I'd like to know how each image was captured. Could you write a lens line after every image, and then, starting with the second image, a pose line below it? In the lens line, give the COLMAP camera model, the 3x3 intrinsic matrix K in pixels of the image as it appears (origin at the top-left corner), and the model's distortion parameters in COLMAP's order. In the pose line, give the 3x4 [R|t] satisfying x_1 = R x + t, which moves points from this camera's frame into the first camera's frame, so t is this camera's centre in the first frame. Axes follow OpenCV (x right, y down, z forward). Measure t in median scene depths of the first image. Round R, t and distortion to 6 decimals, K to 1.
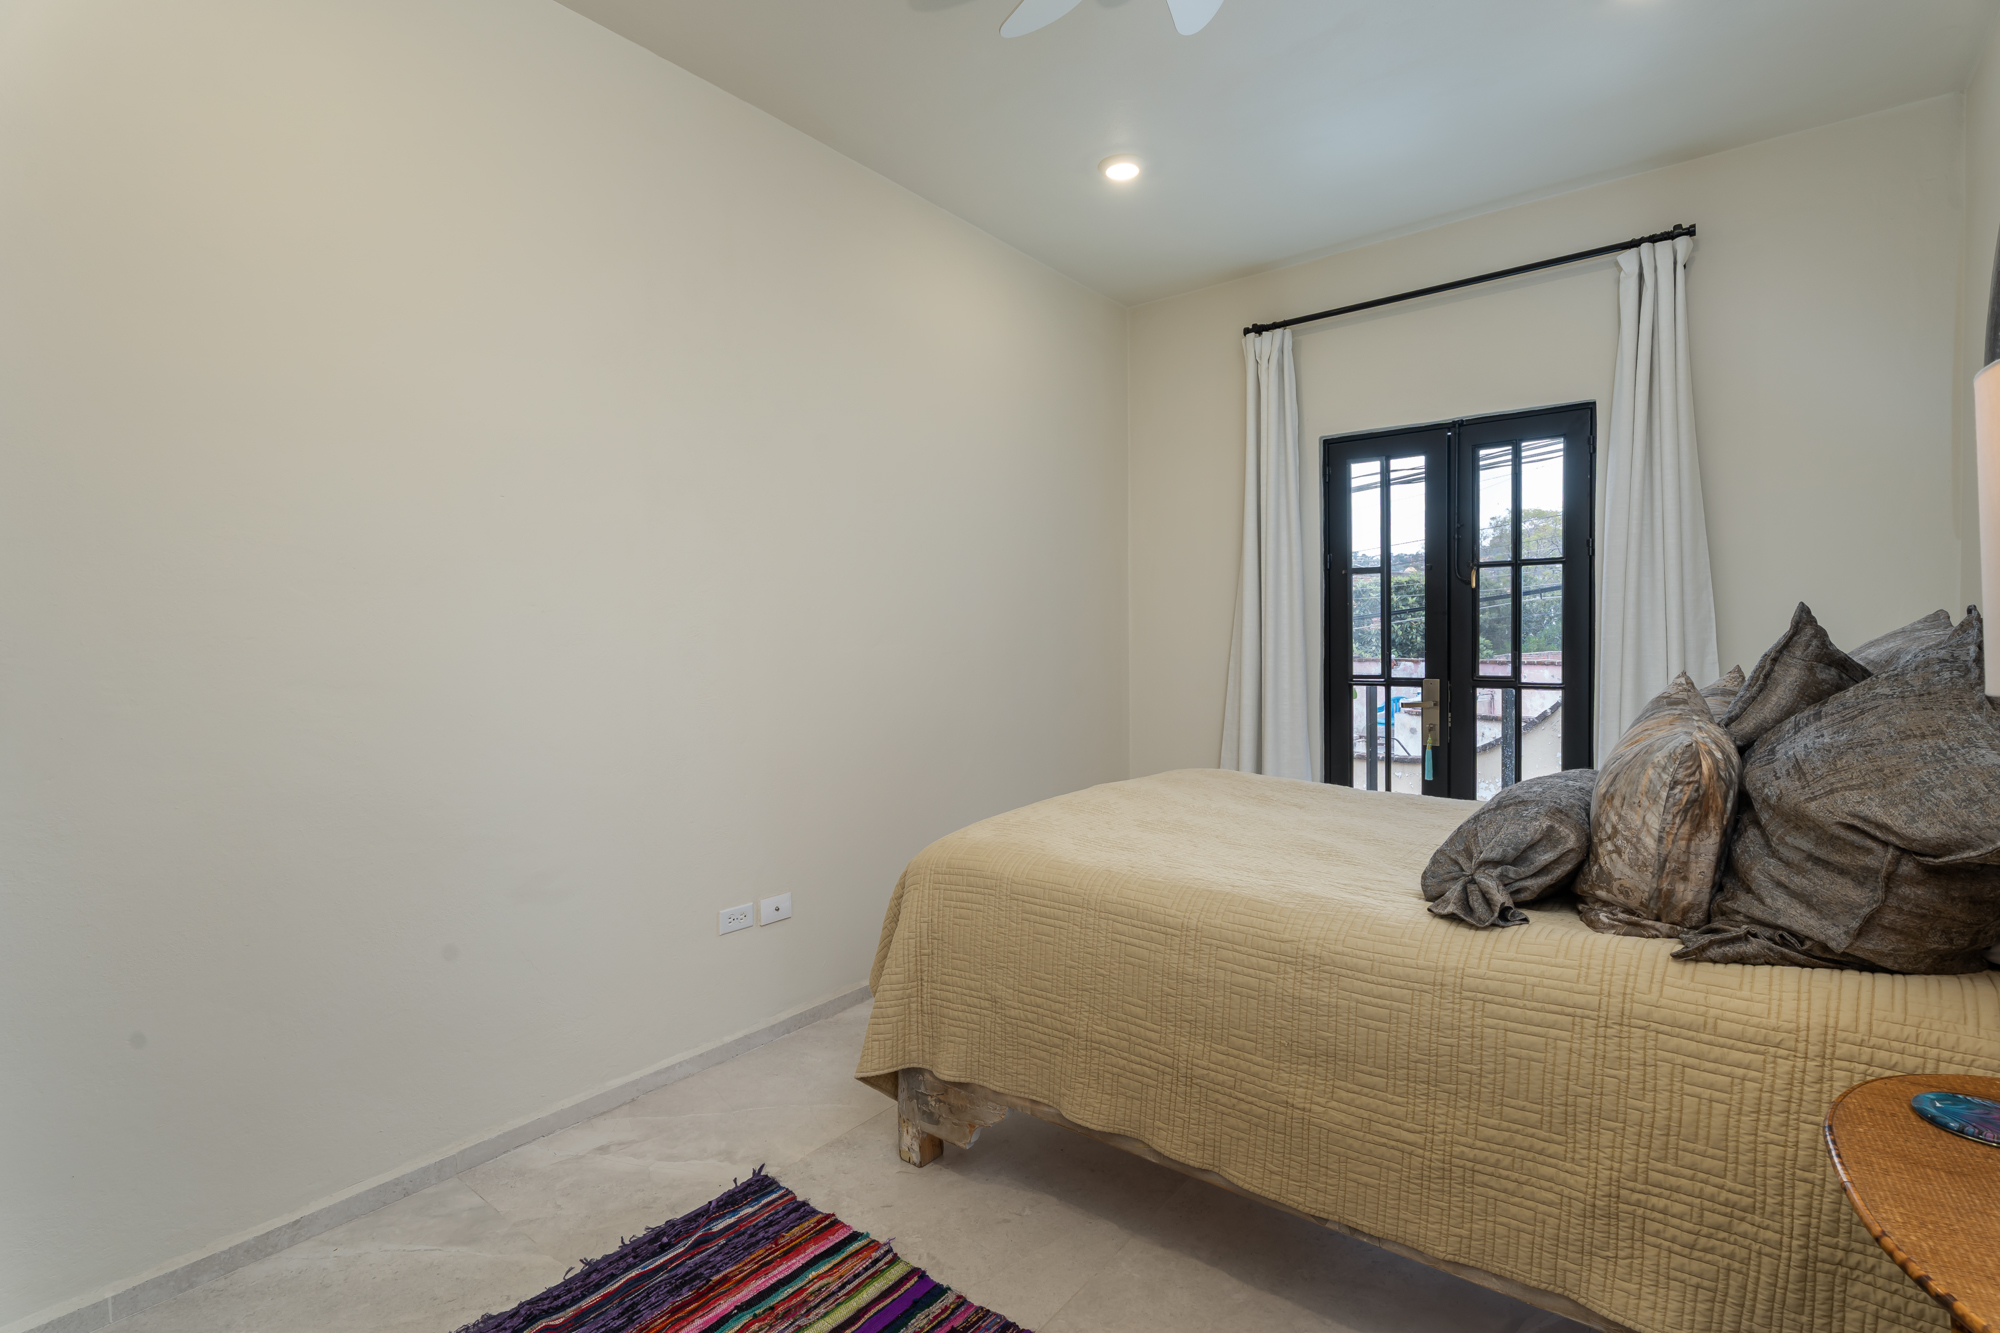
lens RADIAL K [[903.7, 0, 980.9], [0, 903.7, 662.2], [0, 0, 1]] dist [0.009682, -0.000656]
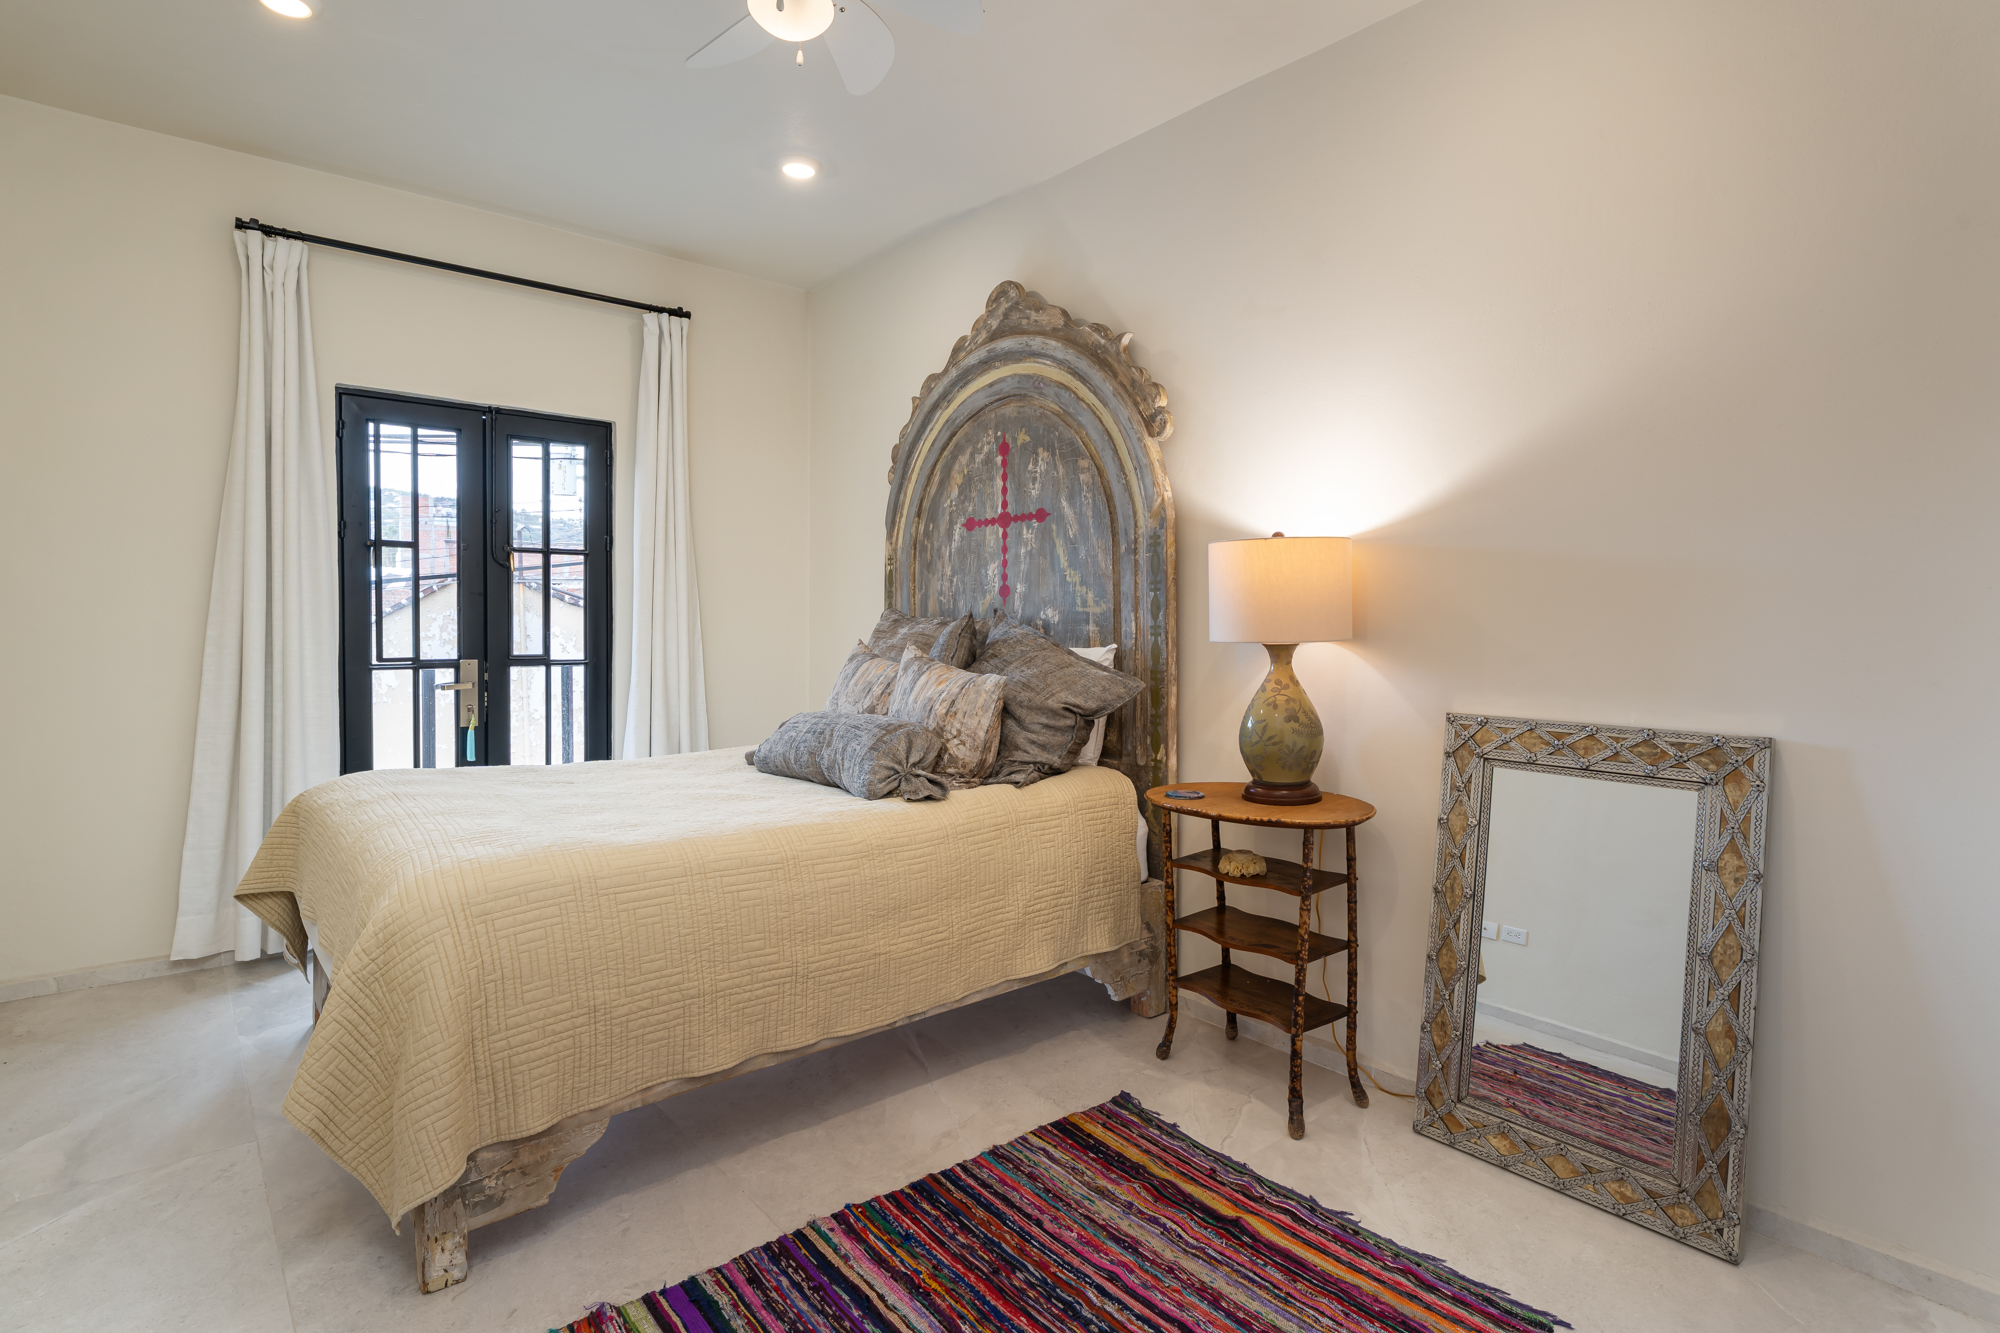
lens RADIAL K [[1006.3, 0, 979.3], [0, 1006.3, 656.8], [0, 0, 1]] dist [0.001997, 0.001190]
pose [[0.232215, -0.026445, 0.972305, -0.849729], [0.015295, 0.999606, 0.023535, -0.003110], [-0.972544, 0.009406, 0.232528, 0.367936]]
